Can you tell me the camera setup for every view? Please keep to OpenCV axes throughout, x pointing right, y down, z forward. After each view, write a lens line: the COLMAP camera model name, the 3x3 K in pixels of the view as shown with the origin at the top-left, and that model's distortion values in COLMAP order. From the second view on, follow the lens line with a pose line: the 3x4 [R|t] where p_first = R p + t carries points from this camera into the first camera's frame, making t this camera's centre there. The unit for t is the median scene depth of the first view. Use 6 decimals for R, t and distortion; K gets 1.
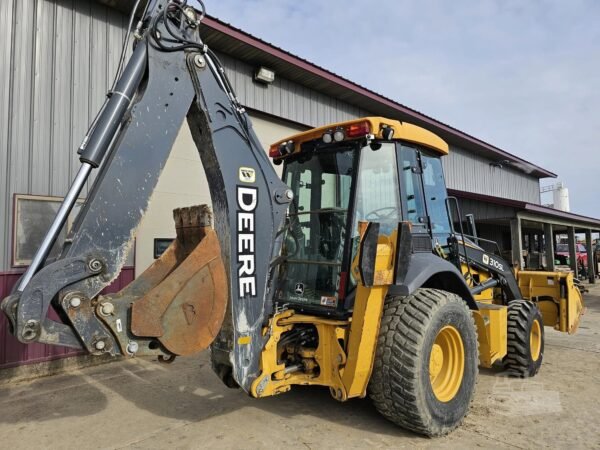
lens RADIAL K [[405.1, 0, 300.1], [0, 405.1, 226.9], [0, 0, 1]] dist [0.044300, -0.041776]
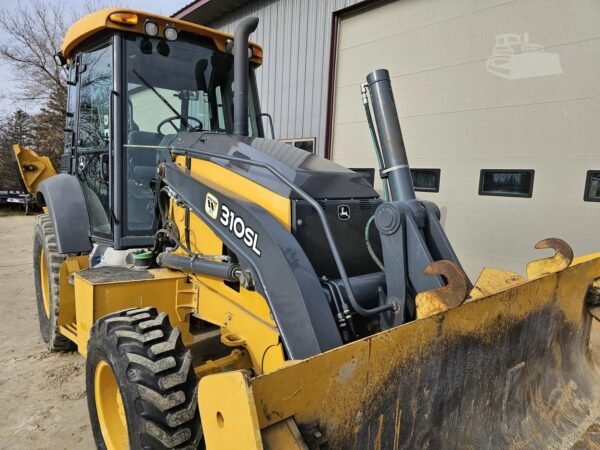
lens RADIAL K [[405.1, 0, 300.1], [0, 405.1, 226.9], [0, 0, 1]] dist [0.044300, -0.041776]
pose [[-0.058709, 0.135296, -0.989064, 1.061990], [0.015147, 0.990780, 0.134631, 0.057978], [0.998160, -0.007077, -0.060217, 1.379930]]
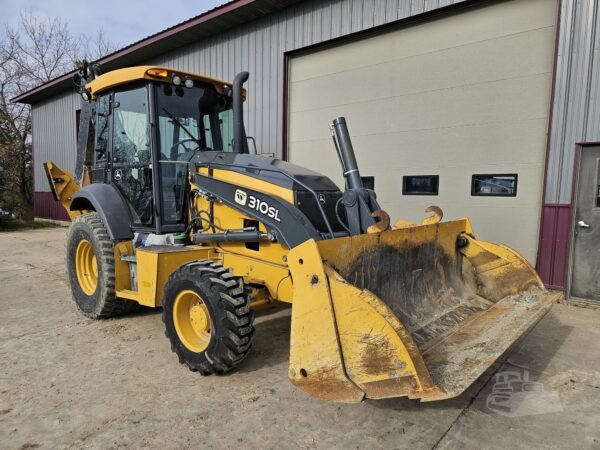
lens RADIAL K [[406.0, 0, 303.3], [0, 406.0, 227.0], [0, 0, 1]] dist [0.049396, -0.040091]
pose [[0.100271, 0.101146, -0.989806, 1.395742], [0.037835, 0.993712, 0.105378, 0.076392], [0.994241, -0.048015, 0.095814, 1.283548]]
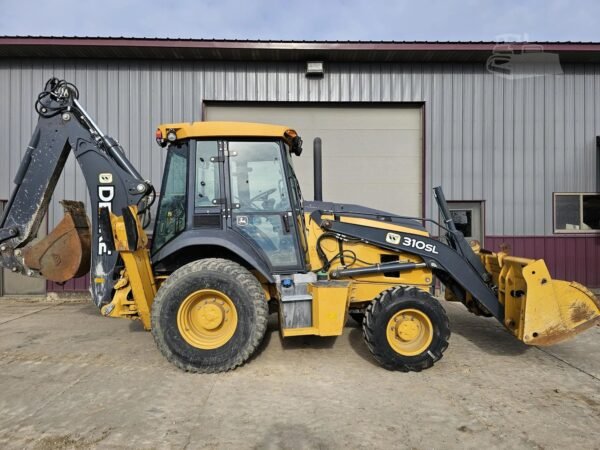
lens RADIAL K [[405.1, 0, 300.1], [0, 405.1, 226.9], [0, 0, 1]] dist [0.044300, -0.041776]
pose [[0.732045, 0.010142, -0.681181, 1.132530], [0.030622, 0.998389, 0.047773, 0.006433], [0.680568, -0.055831, 0.730555, 0.257375]]
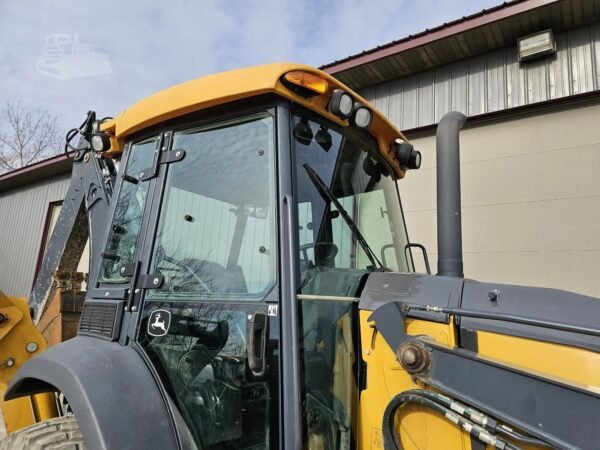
lens RADIAL K [[406.0, 0, 303.3], [0, 406.0, 227.0], [0, 0, 1]] dist [0.049396, -0.040091]
pose [[0.181876, -0.161474, -0.969973, 0.727470], [-0.009979, 0.986071, -0.166024, 0.009438], [0.983271, 0.039875, 0.177731, 0.984038]]
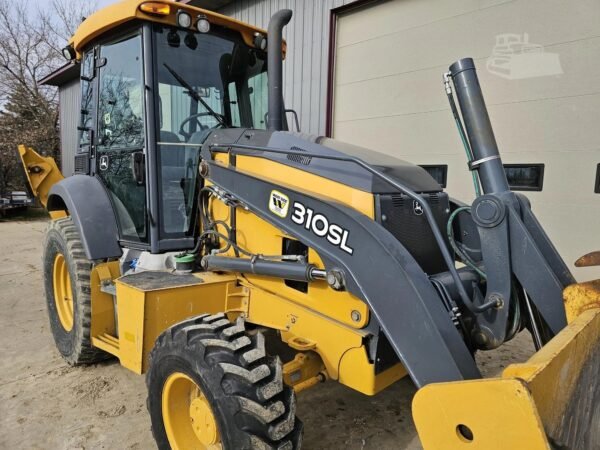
lens RADIAL K [[404.9, 0, 300.0], [0, 404.9, 225.0], [0, 0, 1]] dist [0.055999, -0.048501]
pose [[0.013794, 0.129739, -0.991452, 1.045011], [0.031661, 0.990993, 0.130119, 0.061721], [0.999403, -0.033185, 0.009562, 1.259344]]
